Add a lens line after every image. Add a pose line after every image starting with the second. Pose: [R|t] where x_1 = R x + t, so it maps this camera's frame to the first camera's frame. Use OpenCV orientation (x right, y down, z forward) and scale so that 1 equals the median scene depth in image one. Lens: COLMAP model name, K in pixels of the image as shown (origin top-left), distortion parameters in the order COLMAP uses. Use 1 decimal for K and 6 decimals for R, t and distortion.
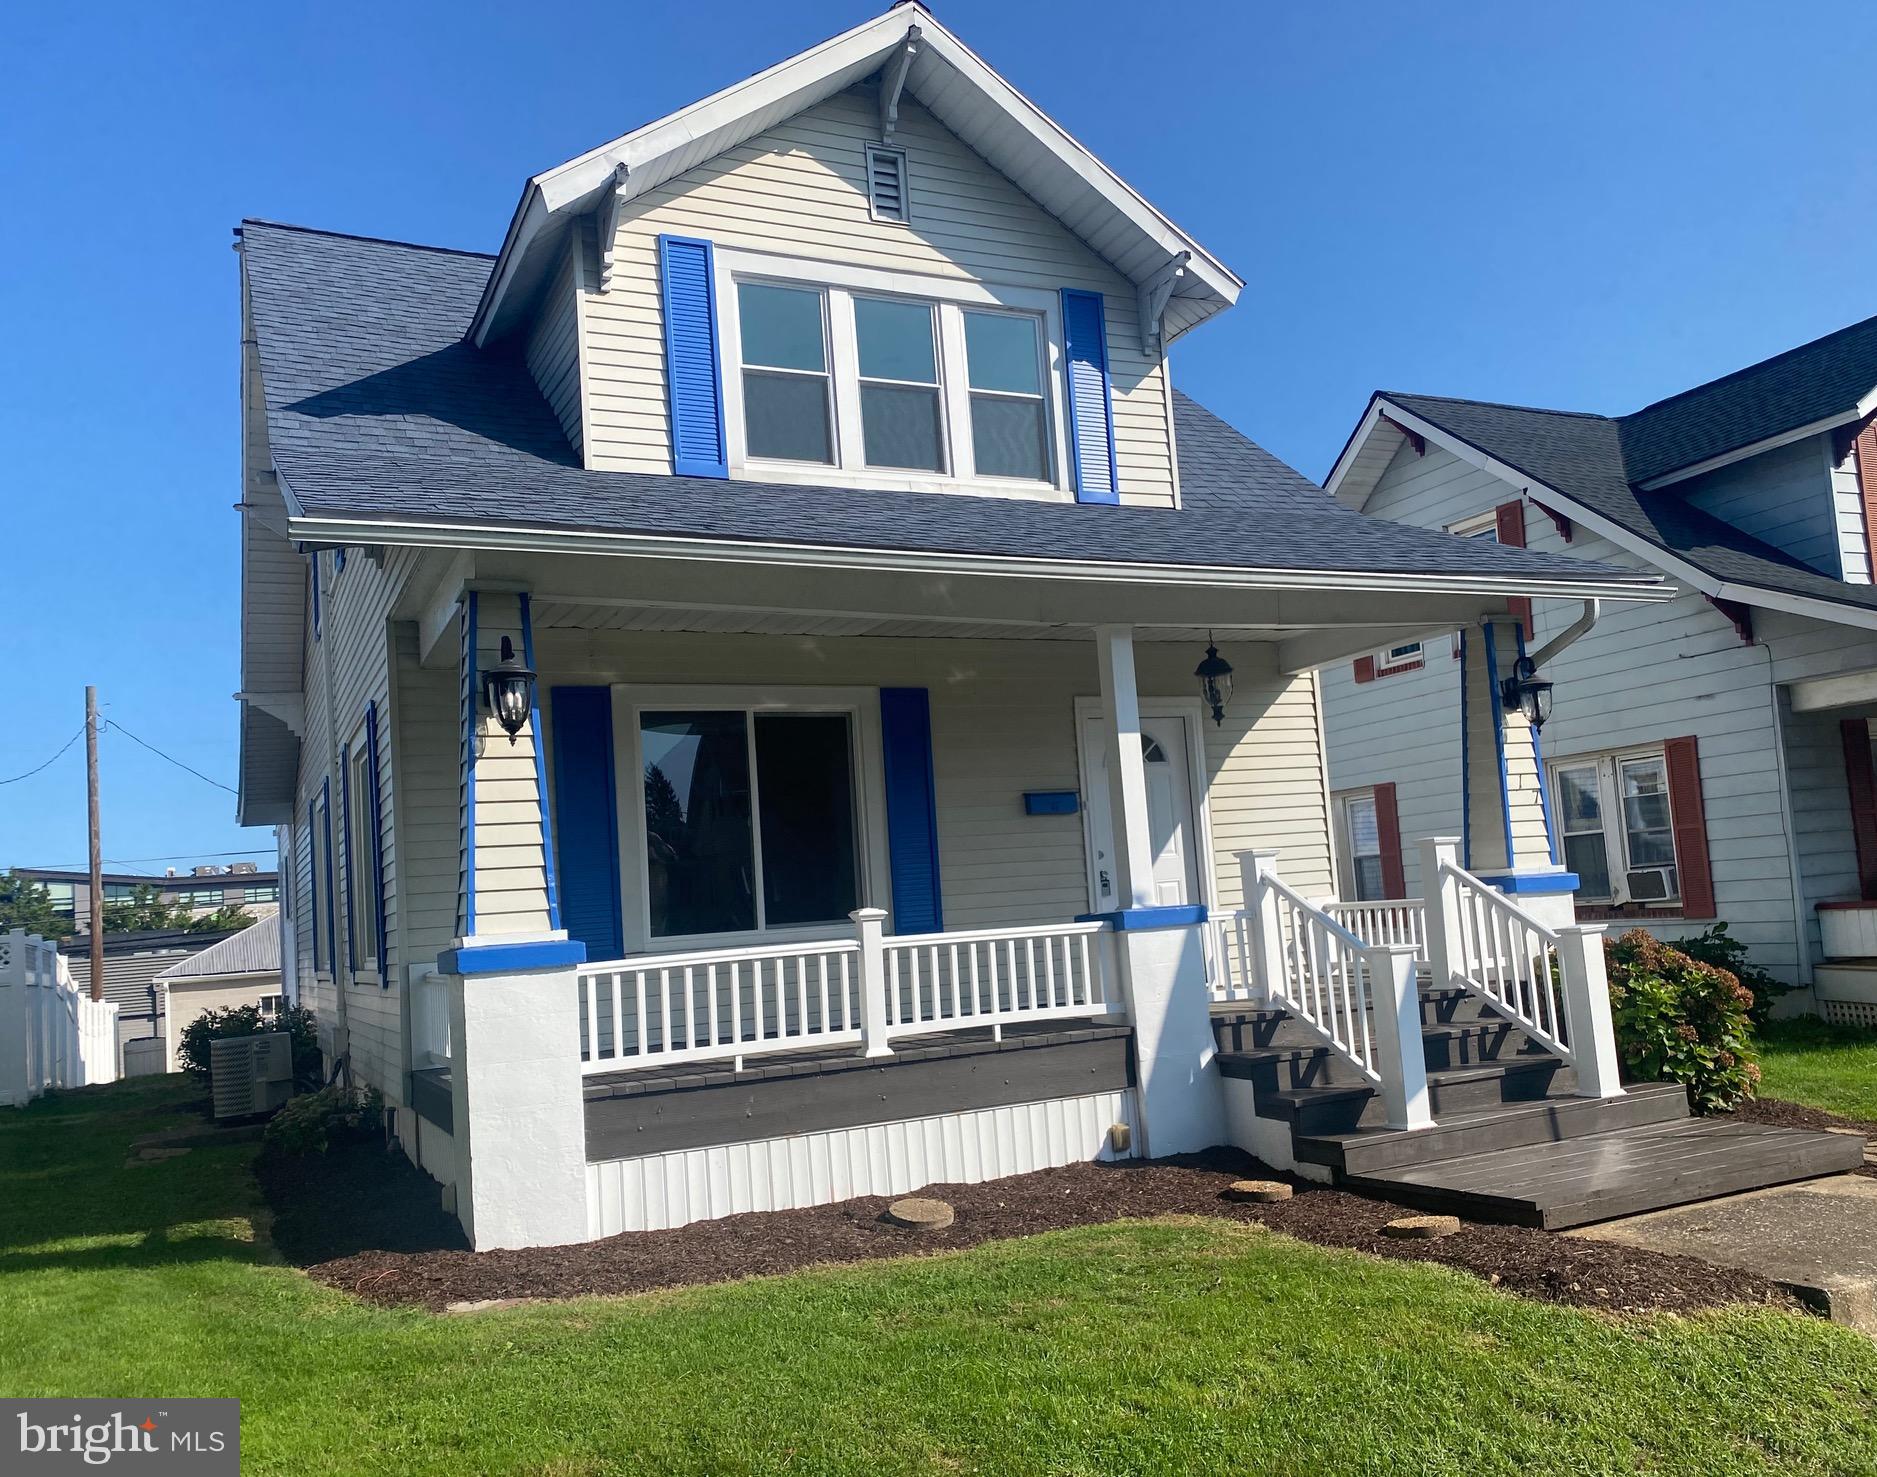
lens RADIAL K [[1603.1, 0, 1013.9], [0, 1603.1, 741.5], [0, 0, 1]] dist [0.041893, -0.003642]
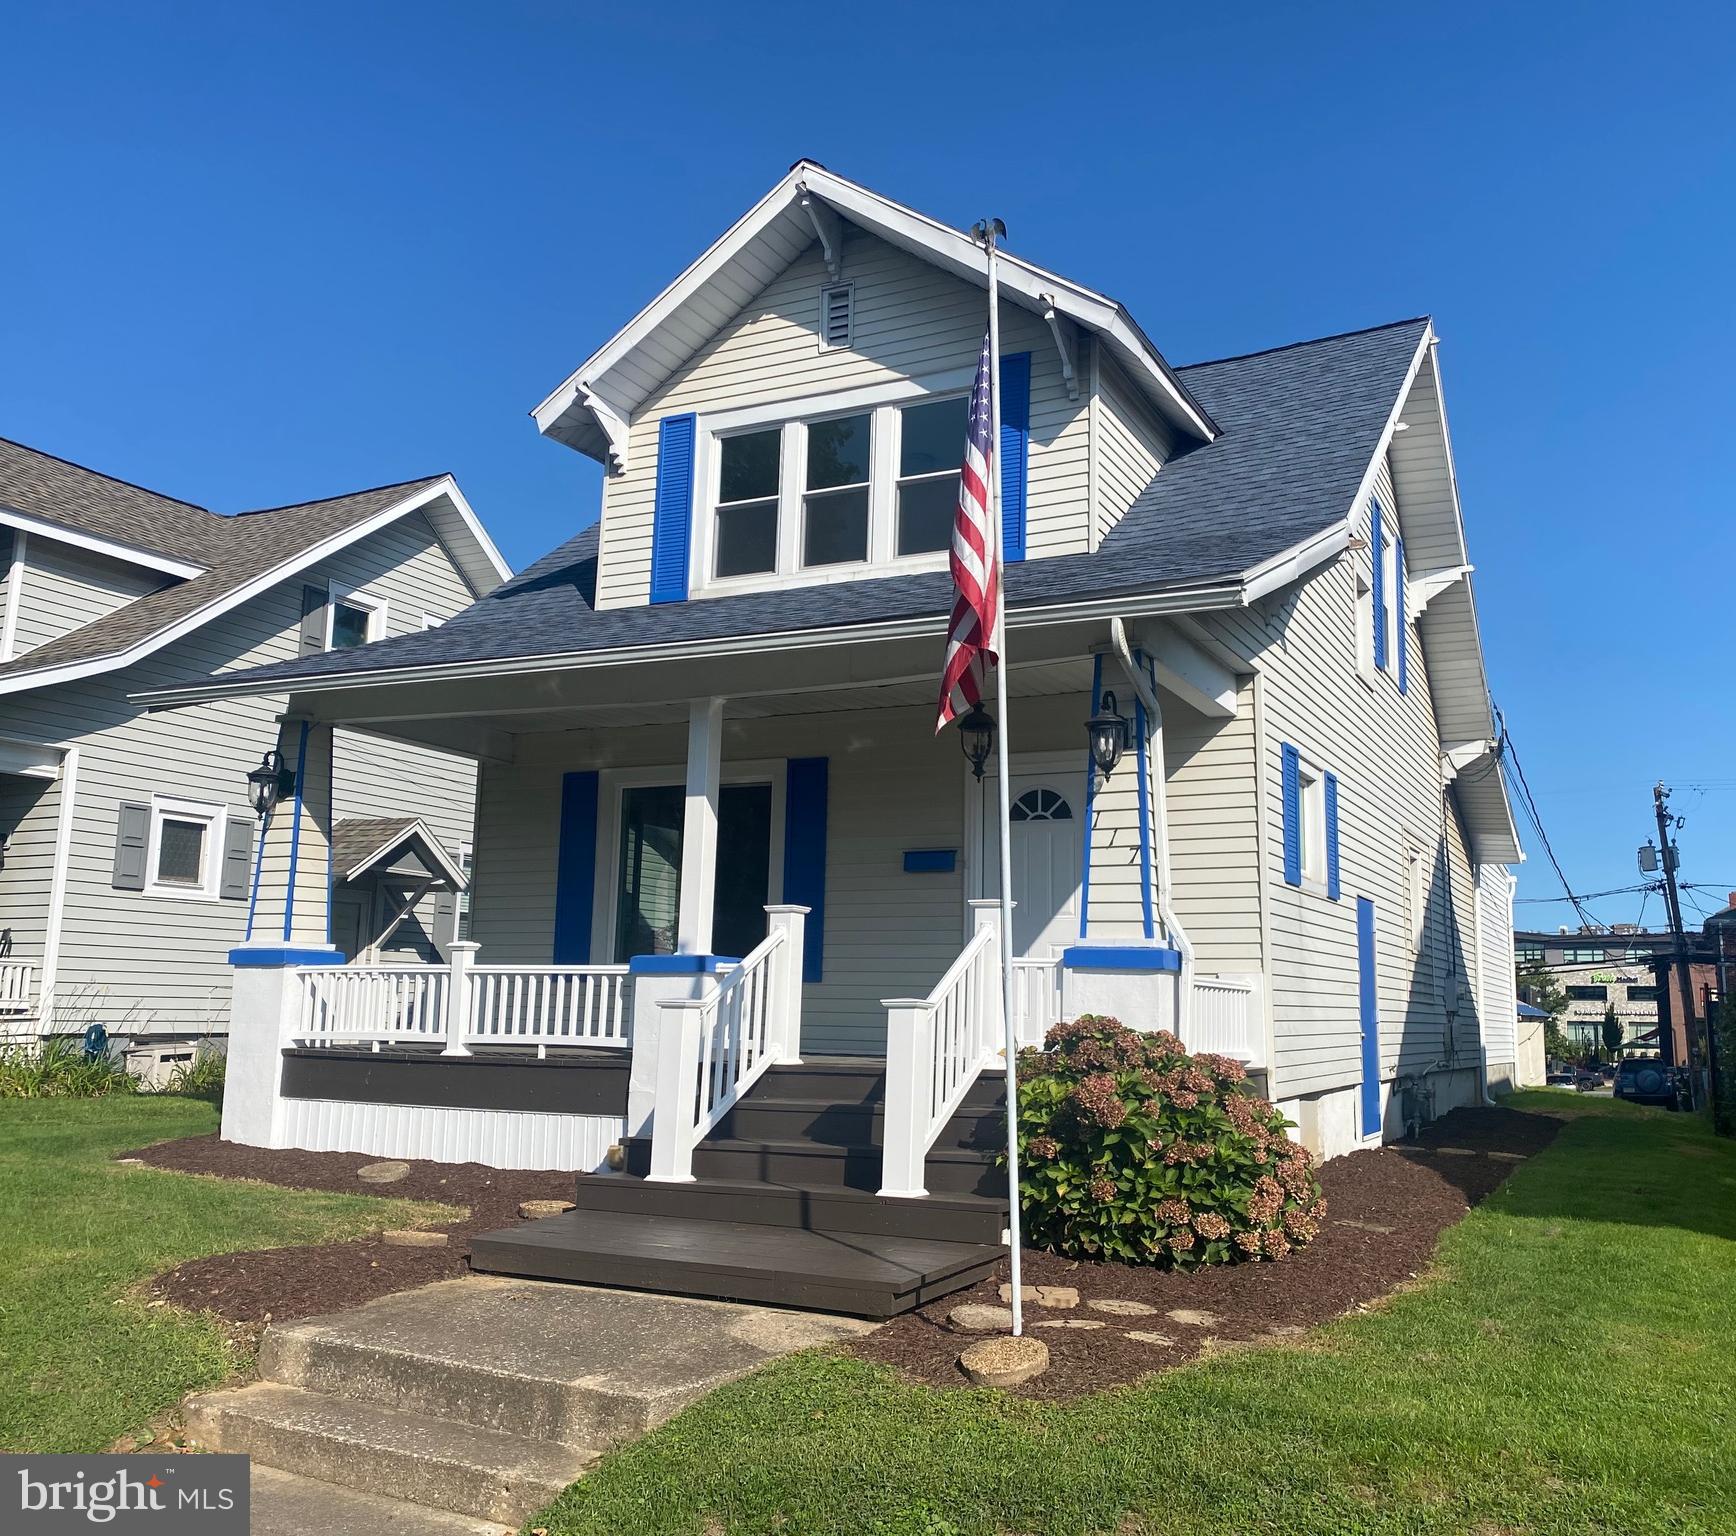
lens RADIAL K [[1524.6, 0, 934.1], [0, 1524.6, 767.1], [0, 0, 1]] dist [0.052106, -0.114104]
pose [[0.606065, -0.043584, -0.794220, 0.888505], [0.025860, 0.999050, -0.035090, 0.013629], [0.794995, 0.000728, 0.606616, 0.436541]]
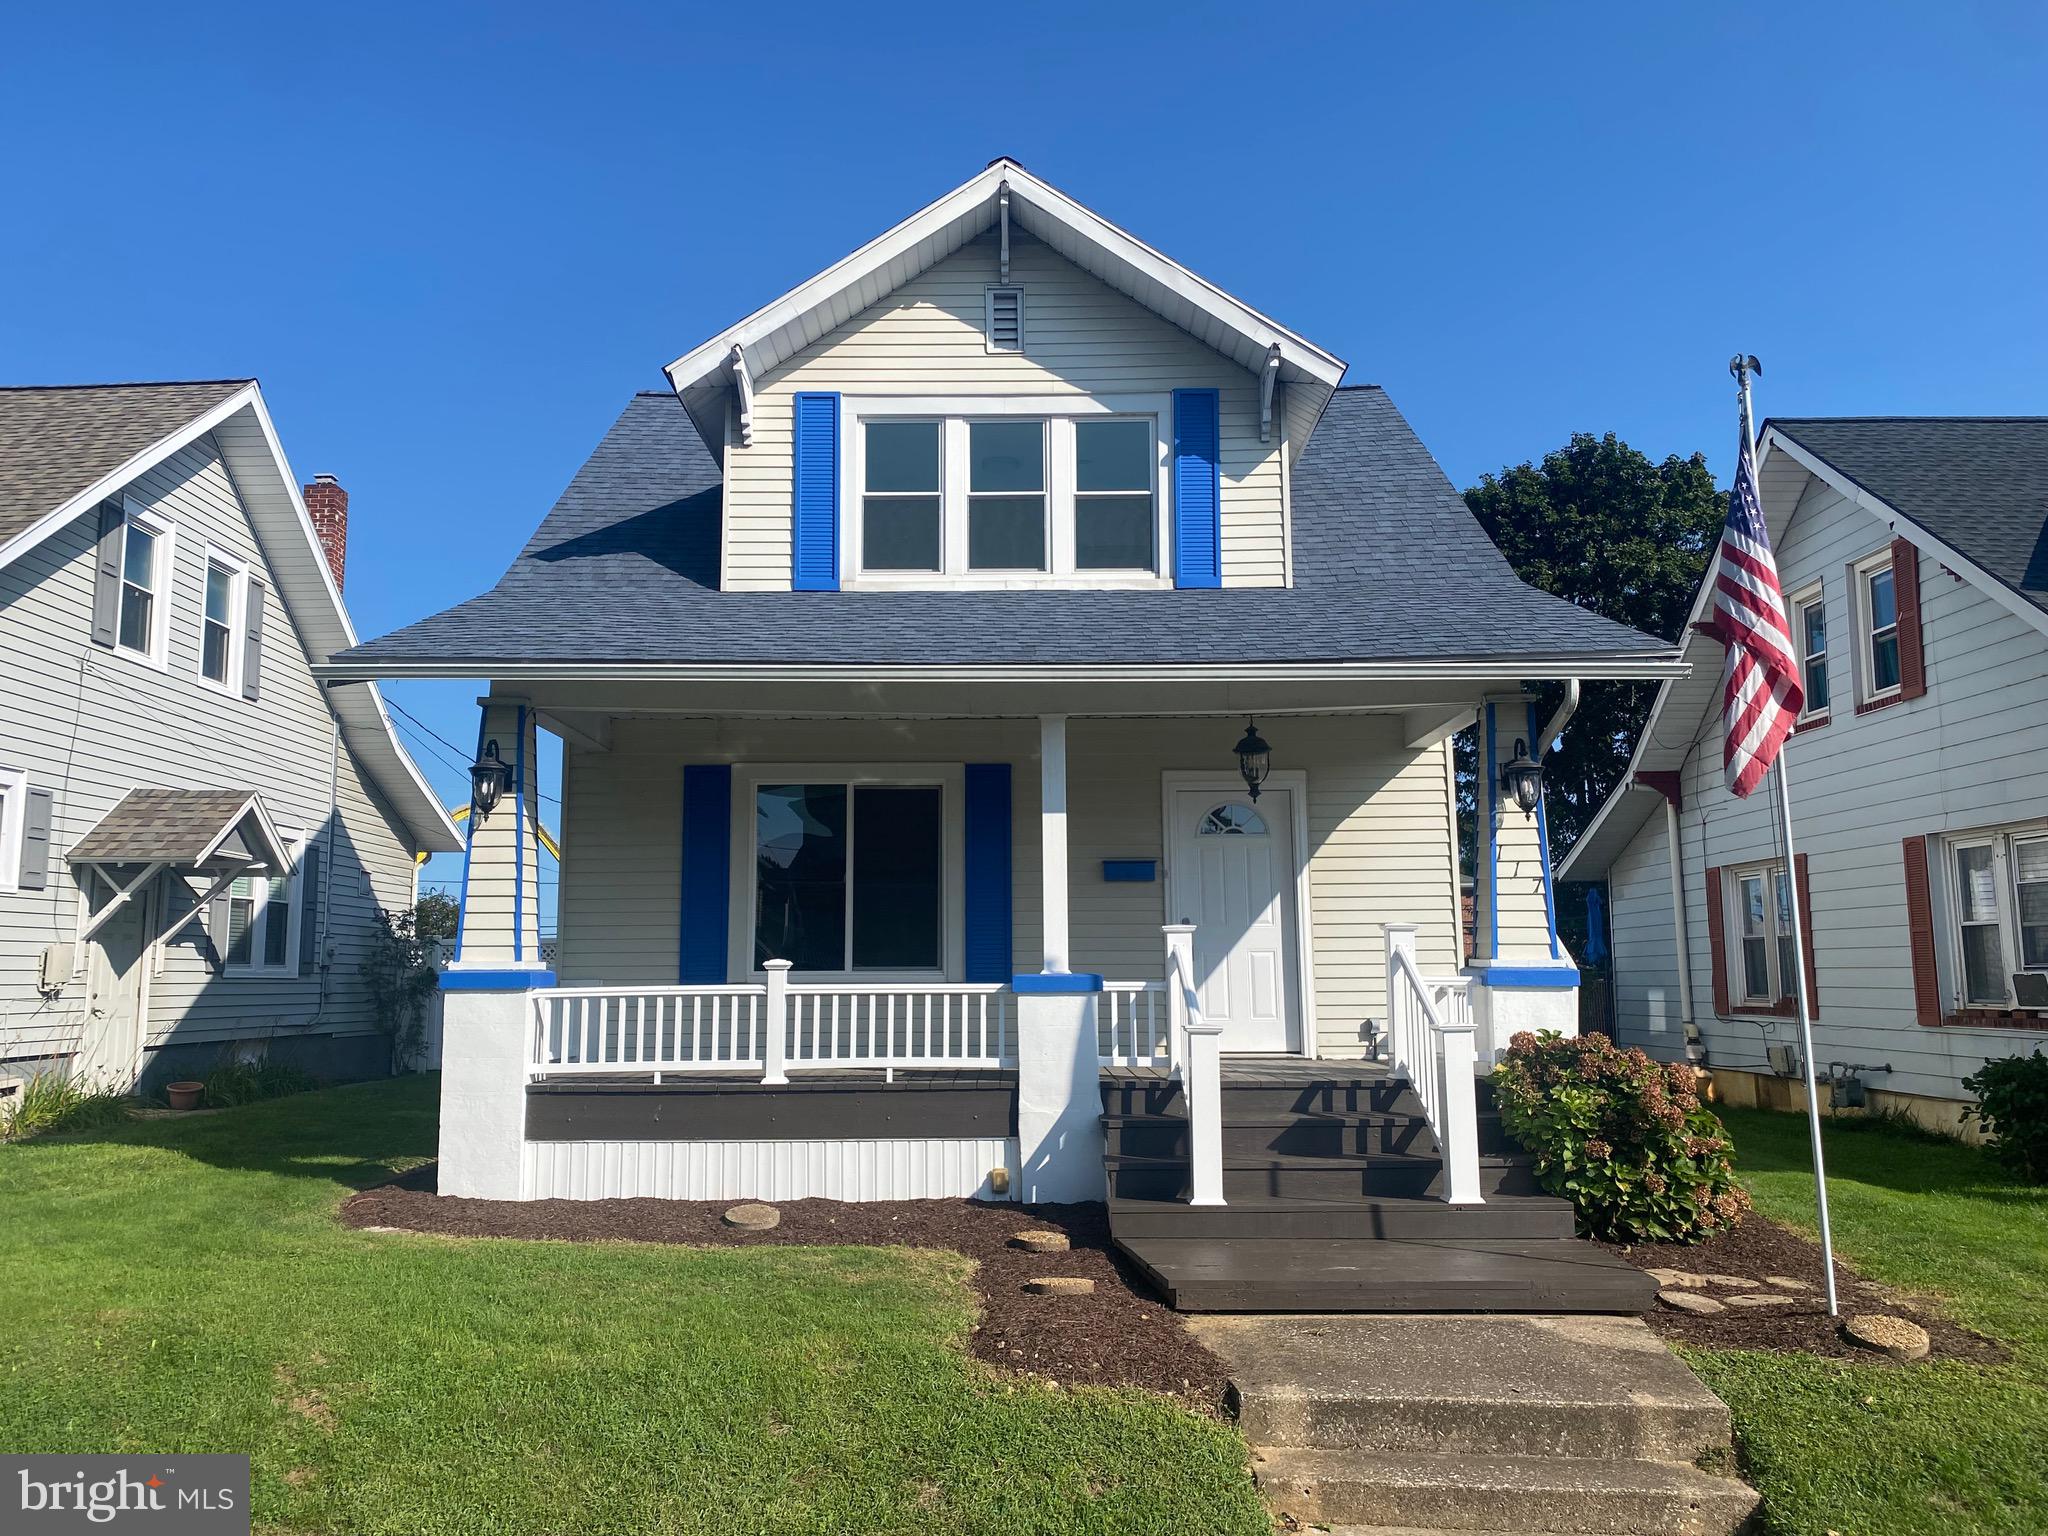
lens RADIAL K [[1522.6, 0, 1024.0], [0, 1522.6, 768.0], [0, 0, 1]] dist [0.037251, -0.044031]
pose [[0.883590, 0.005666, -0.468227, 0.481110], [-0.007890, 0.999965, -0.002788, -0.029563], [0.468195, 0.006158, 0.883604, 0.064497]]
